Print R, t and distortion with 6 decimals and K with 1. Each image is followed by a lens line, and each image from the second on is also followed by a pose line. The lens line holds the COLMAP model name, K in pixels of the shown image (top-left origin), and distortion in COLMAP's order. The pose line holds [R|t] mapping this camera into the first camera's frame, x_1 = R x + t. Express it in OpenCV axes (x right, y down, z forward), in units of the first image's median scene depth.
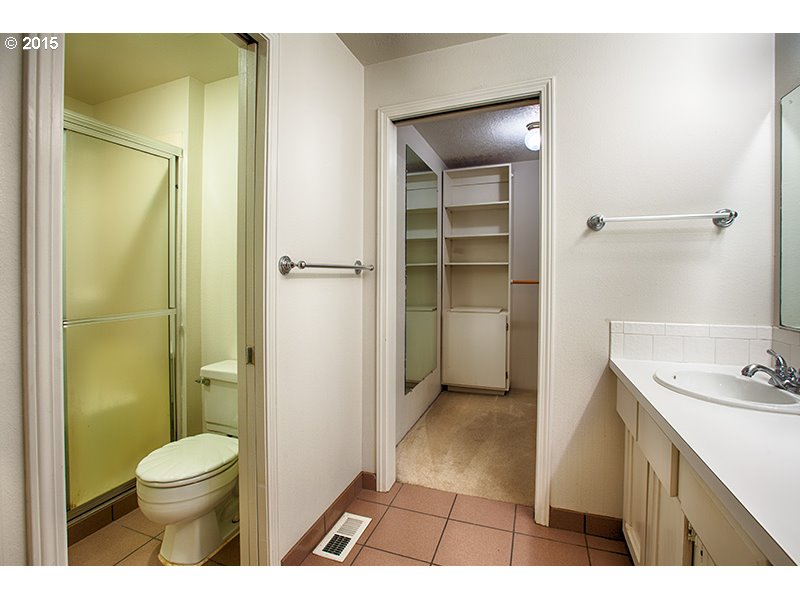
lens RADIAL K [[372.3, 0, 397.8], [0, 372.3, 294.4], [0, 0, 1]] dist [-0.049568, 0.012080]
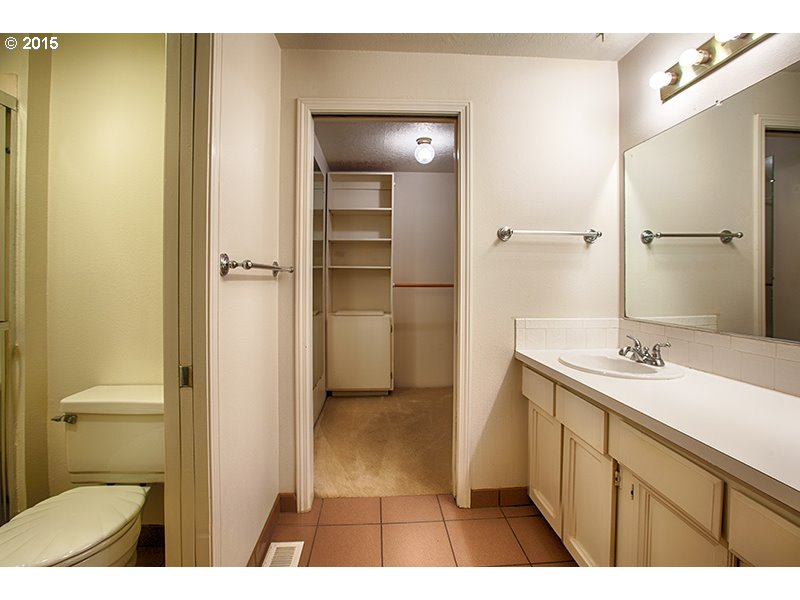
lens RADIAL K [[372.3, 0, 401.1], [0, 372.3, 292.6], [0, 0, 1]] dist [-0.049568, 0.012080]
pose [[0.912972, -0.005869, 0.407979, -0.195157], [0.011954, 0.999852, -0.012366, 0.000043], [-0.407847, 0.016167, 0.912907, 0.056196]]
